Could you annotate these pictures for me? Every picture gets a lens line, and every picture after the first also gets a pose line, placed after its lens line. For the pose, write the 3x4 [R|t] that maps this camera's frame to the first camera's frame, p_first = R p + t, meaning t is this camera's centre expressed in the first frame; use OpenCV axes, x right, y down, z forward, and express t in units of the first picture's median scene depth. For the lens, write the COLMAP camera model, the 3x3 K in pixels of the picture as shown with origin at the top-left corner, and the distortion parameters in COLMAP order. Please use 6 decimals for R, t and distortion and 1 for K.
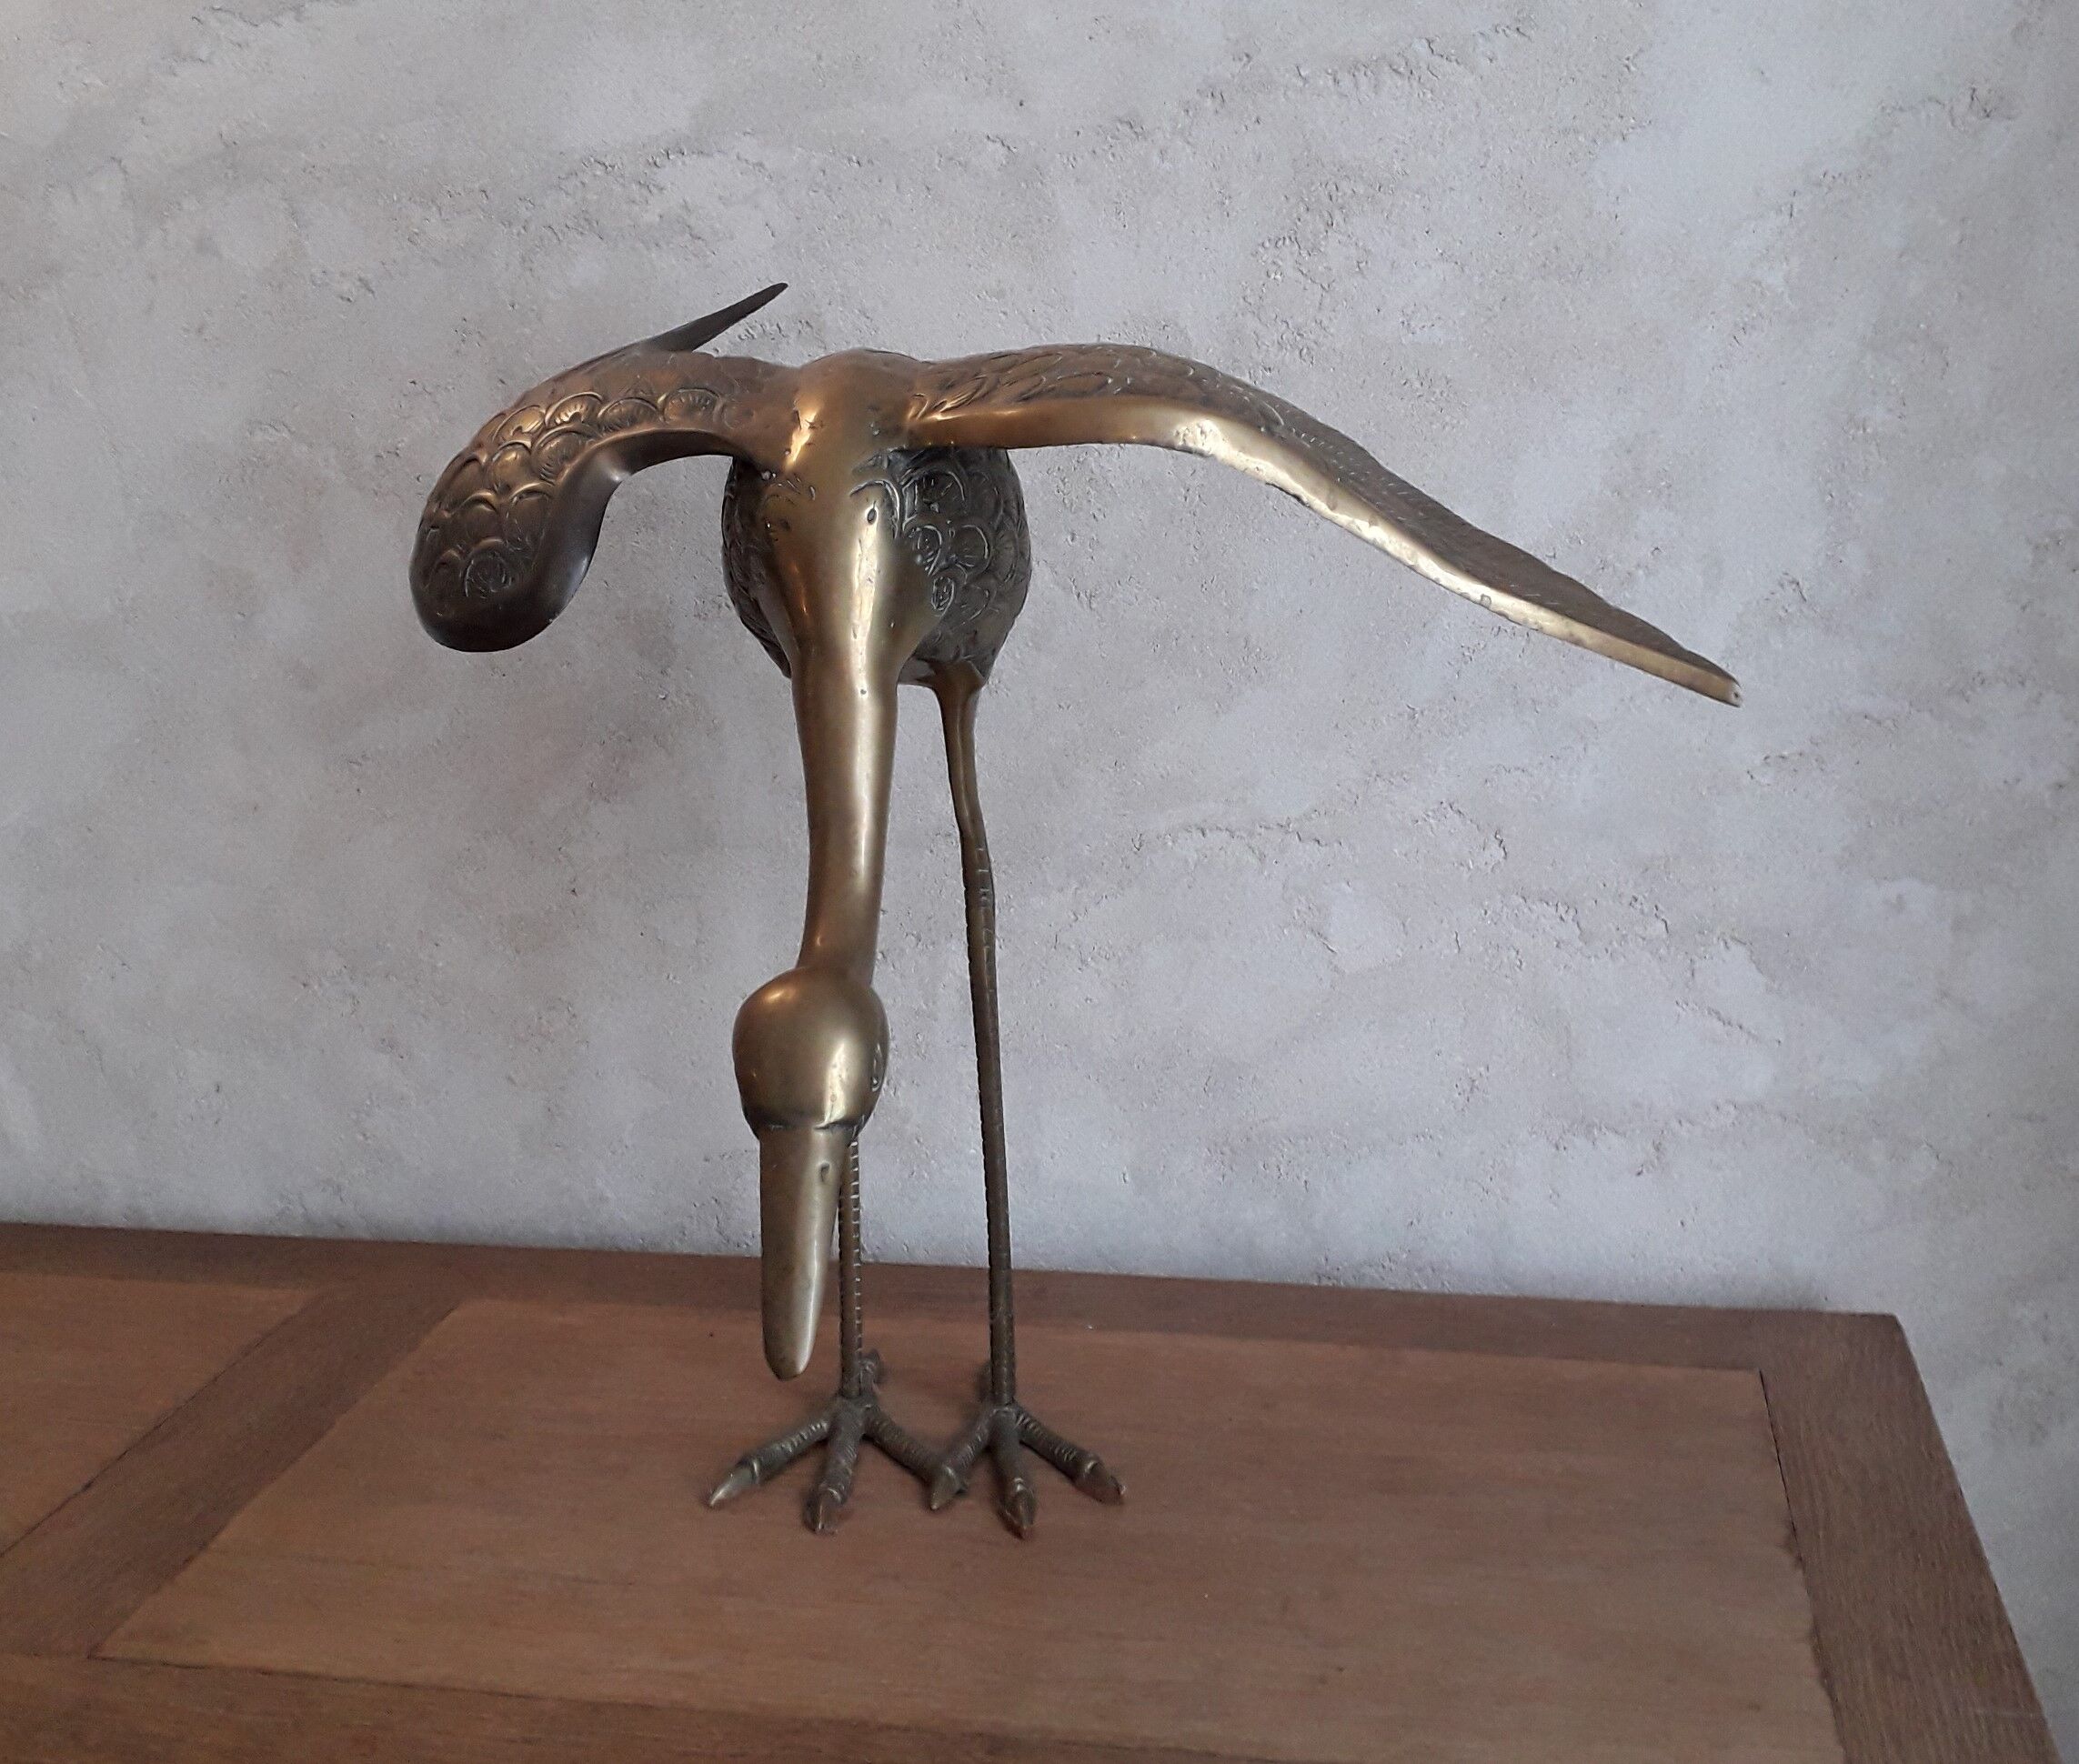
lens RADIAL K [[2280.2, 0, 1002.0], [0, 2280.2, 846.1], [0, 0, 1]] dist [0.216209, -0.542427]
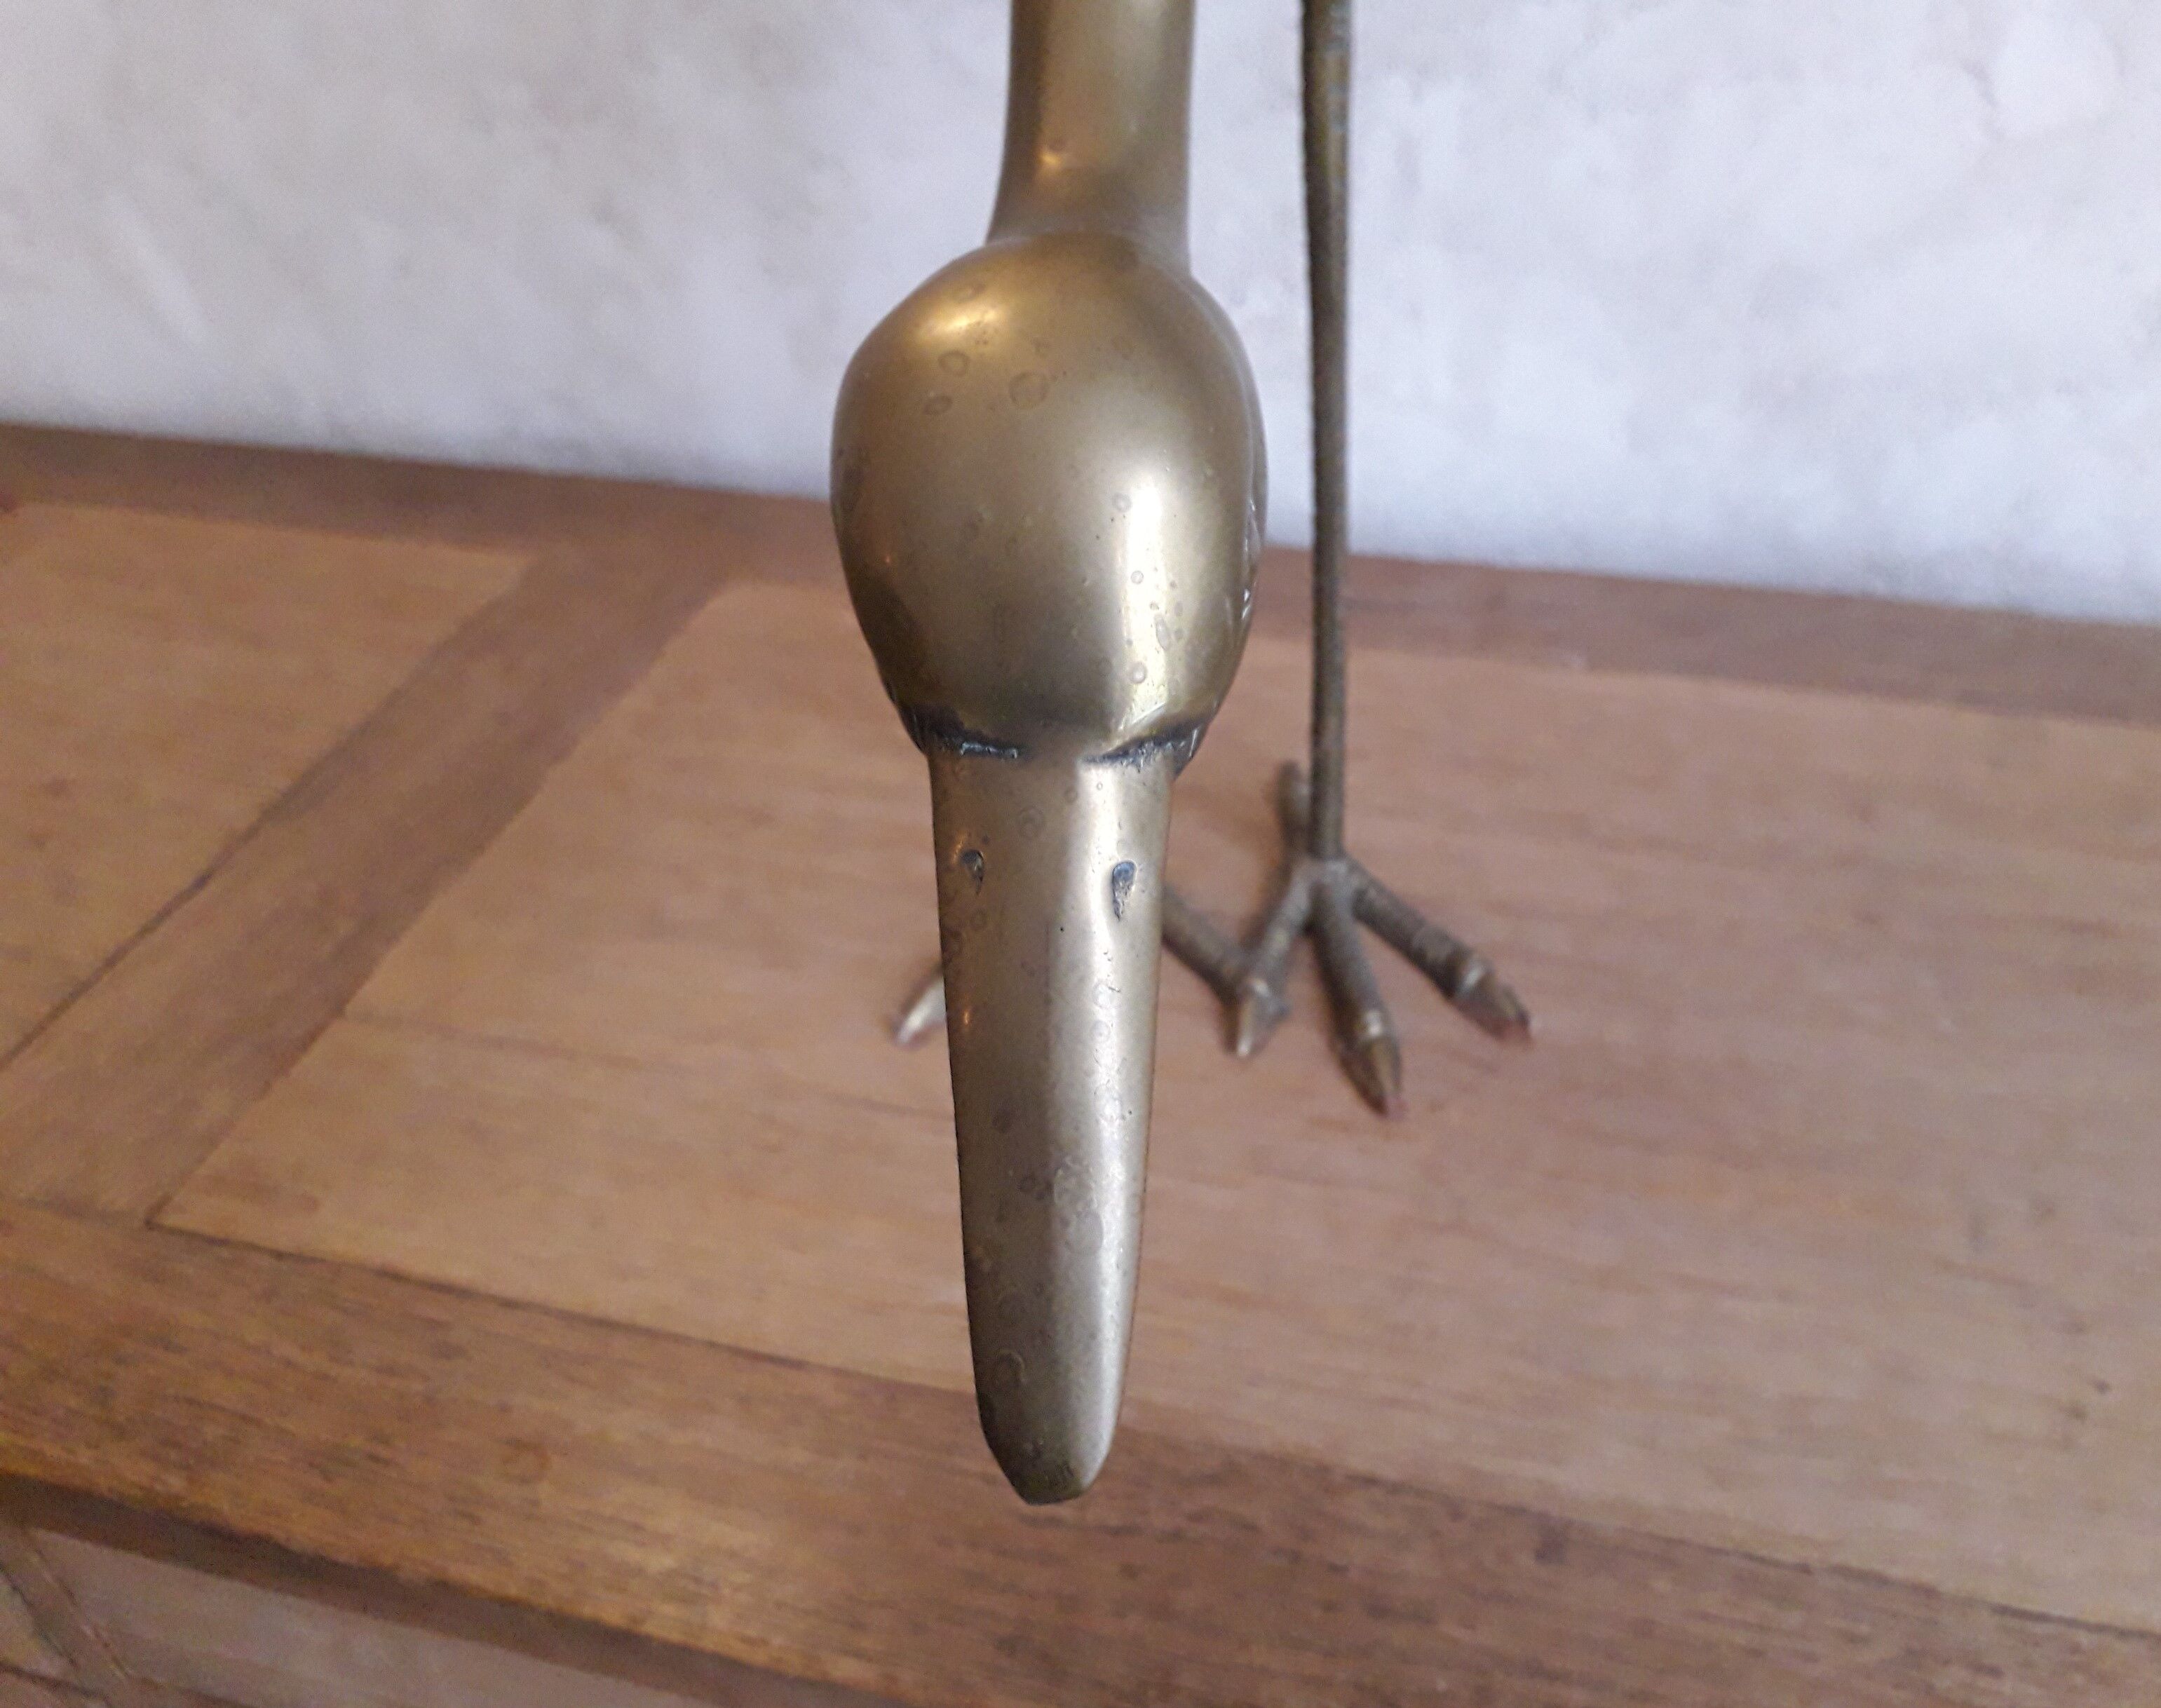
lens RADIAL K [[1900.7, 0, 1186.5], [0, 1900.7, 850.5], [0, 0, 1]] dist [-0.014591, -0.012105]
pose [[0.998535, 0.028431, -0.046047, -0.053730], [-0.006211, 0.905462, 0.424382, 0.013408], [0.053759, -0.423475, 0.904311, 0.431368]]
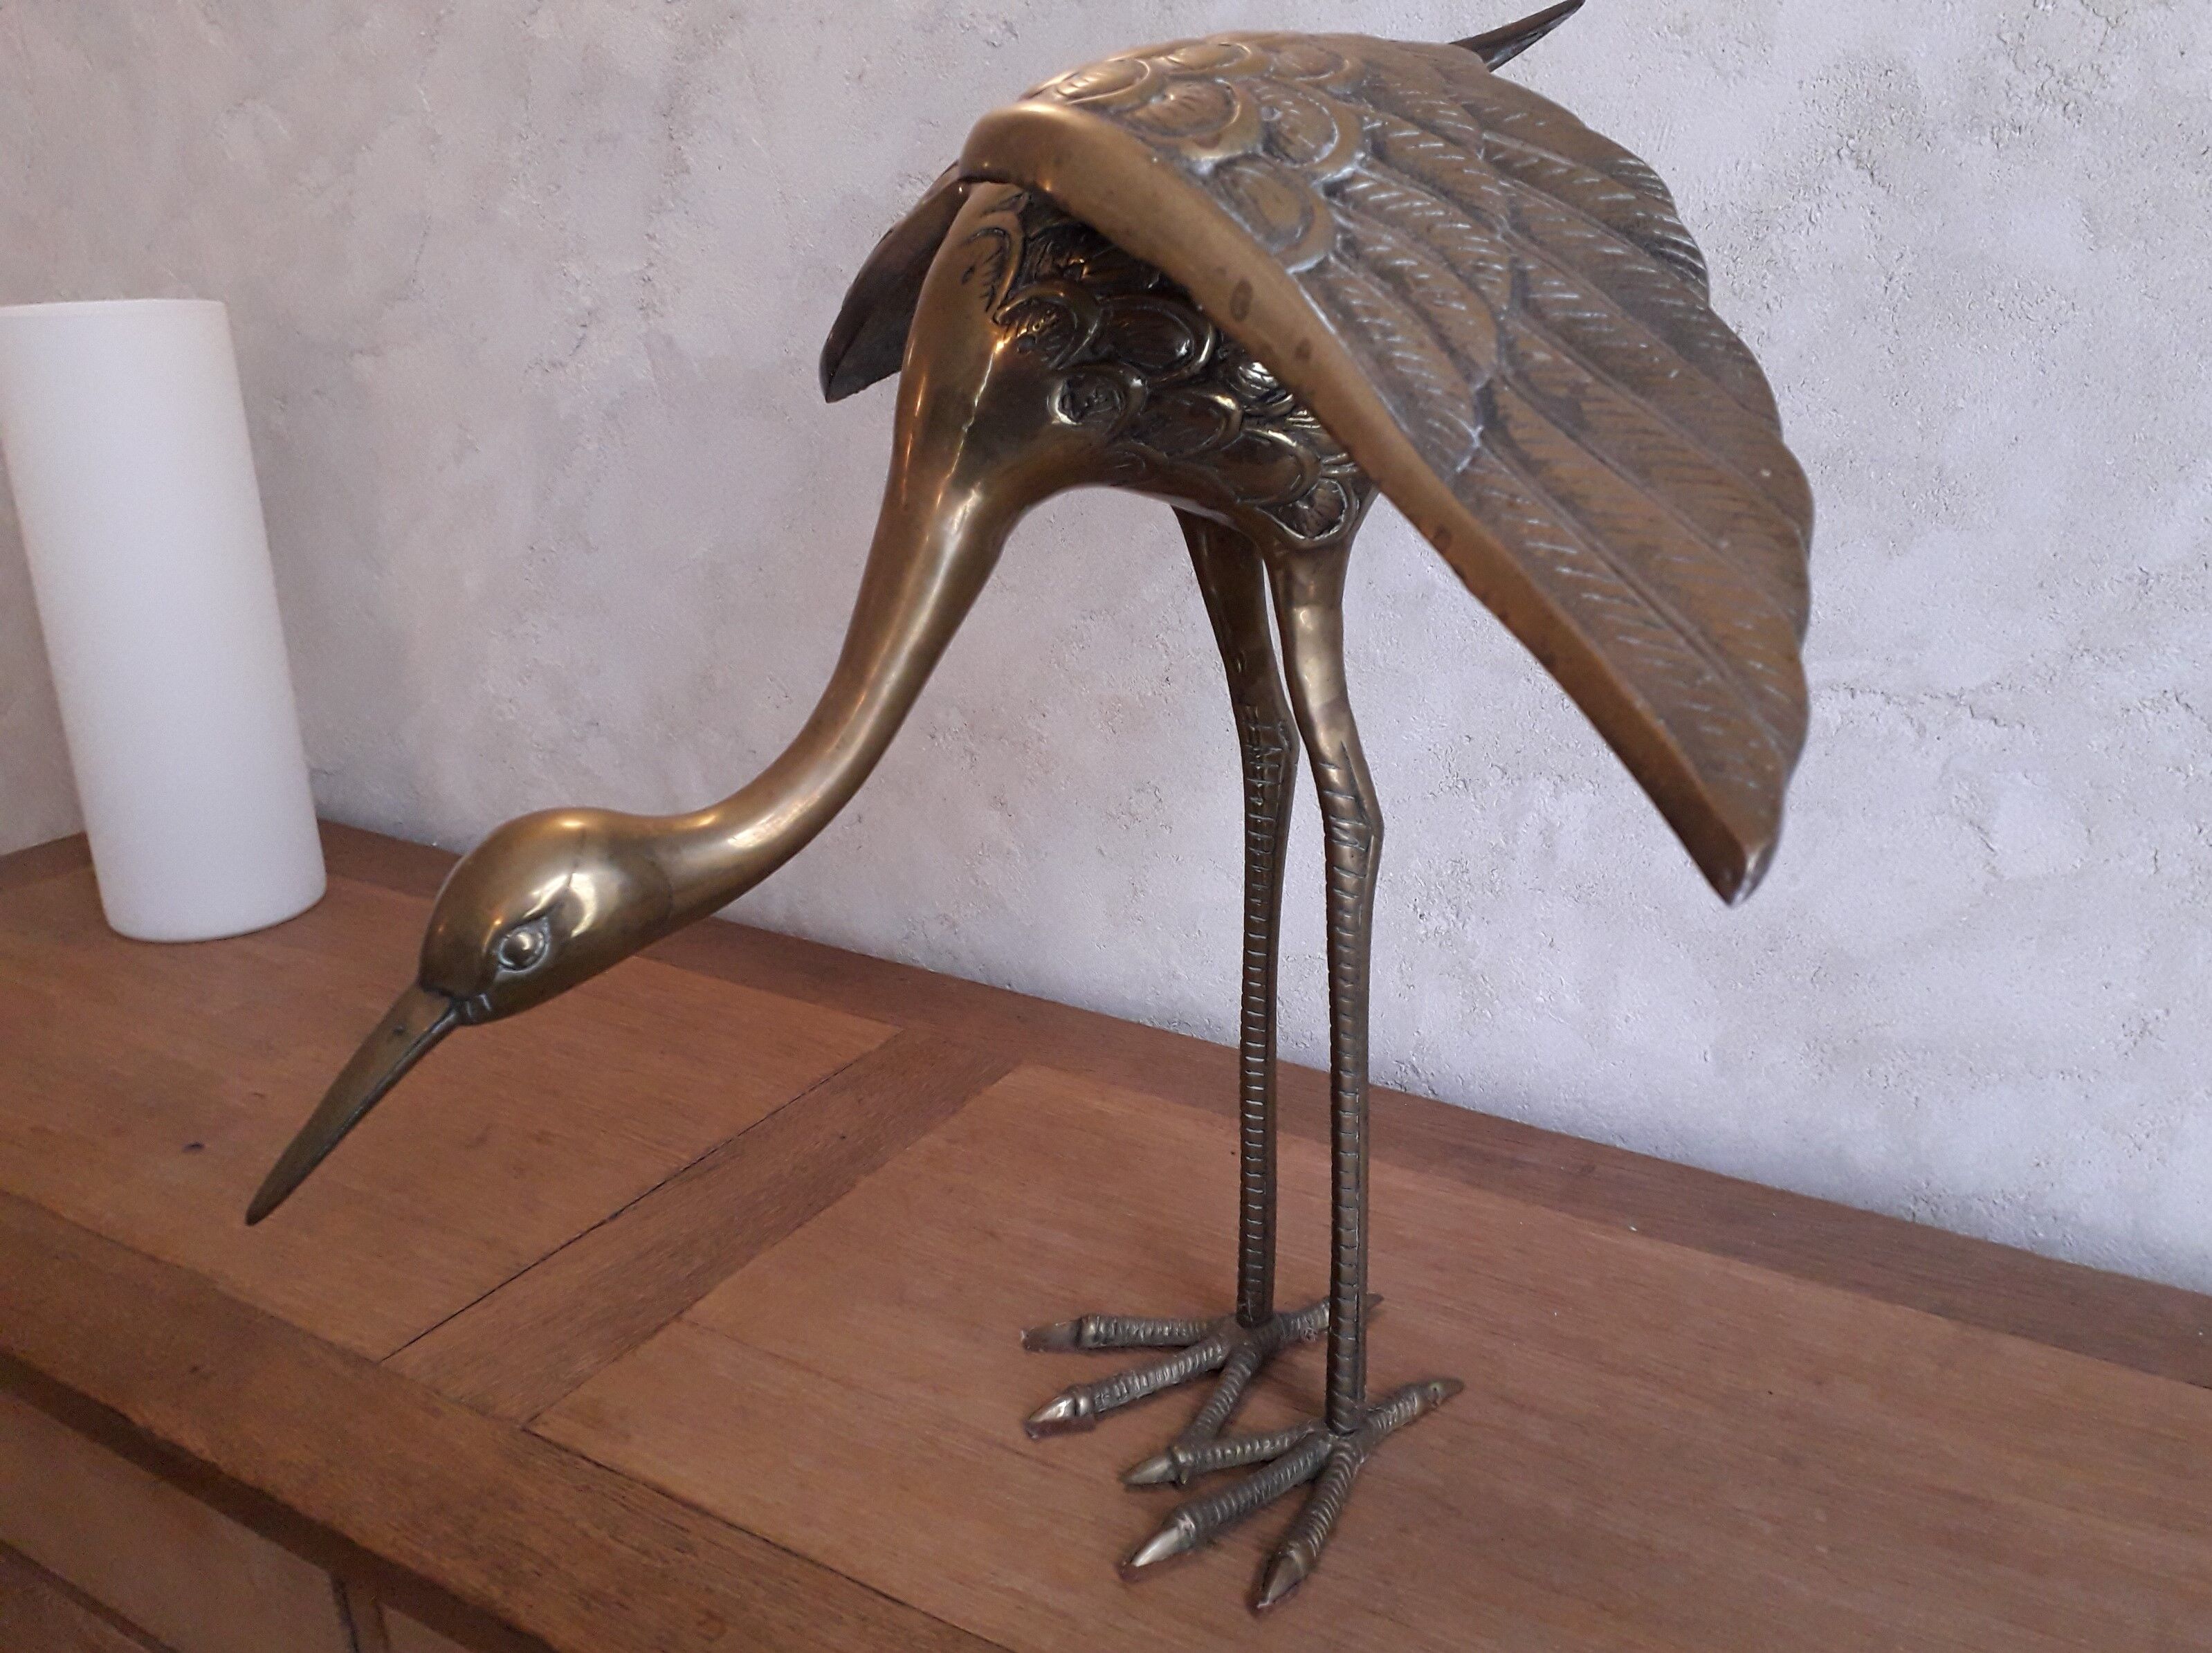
lens RADIAL K [[1790.2, 0, 1155.0], [0, 1790.2, 832.8], [0, 0, 1]] dist [0.043926, -0.100945]
pose [[0.950236, 0.131059, -0.282623, 0.038335], [-0.090195, 0.984087, 0.153091, -0.035066], [0.298189, -0.119981, 0.946936, 0.288074]]
